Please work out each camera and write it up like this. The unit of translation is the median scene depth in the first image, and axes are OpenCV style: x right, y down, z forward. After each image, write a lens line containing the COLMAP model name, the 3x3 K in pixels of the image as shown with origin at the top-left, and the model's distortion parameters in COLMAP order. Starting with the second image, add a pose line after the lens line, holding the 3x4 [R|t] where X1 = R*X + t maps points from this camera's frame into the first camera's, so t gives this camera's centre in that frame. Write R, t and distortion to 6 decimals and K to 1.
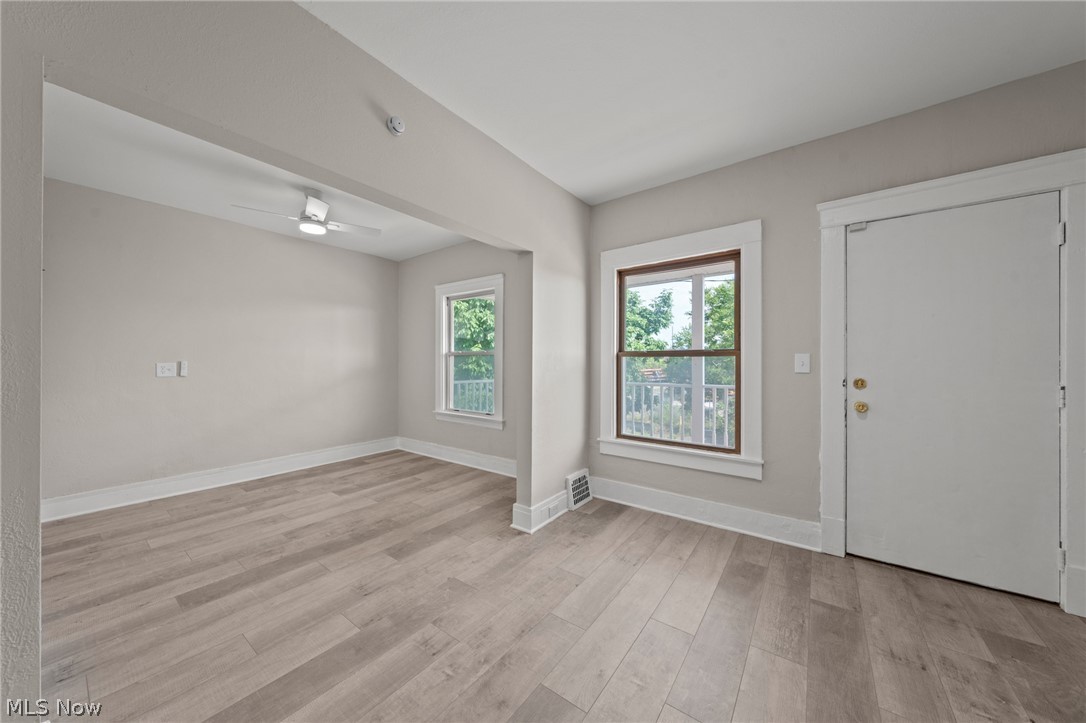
lens RADIAL K [[368.4, 0, 543.2], [0, 368.4, 357.3], [0, 0, 1]] dist [-0.002392, 0.000138]
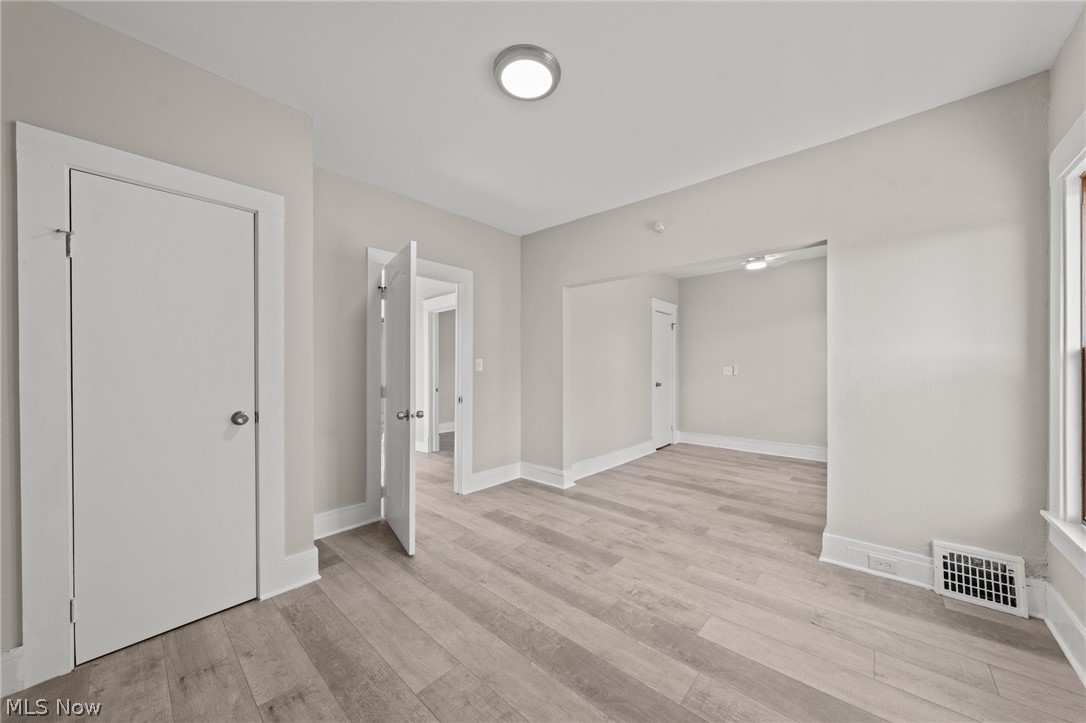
lens RADIAL K [[375.3, 0, 542.1], [0, 375.3, 366.7], [0, 0, 1]] dist [-0.001863, 0.000205]
pose [[-0.085683, 0.000228, -0.996322, 0.976542], [0.014036, 0.999901, -0.000978, 0.005804], [0.996224, -0.014068, -0.085678, 0.442581]]
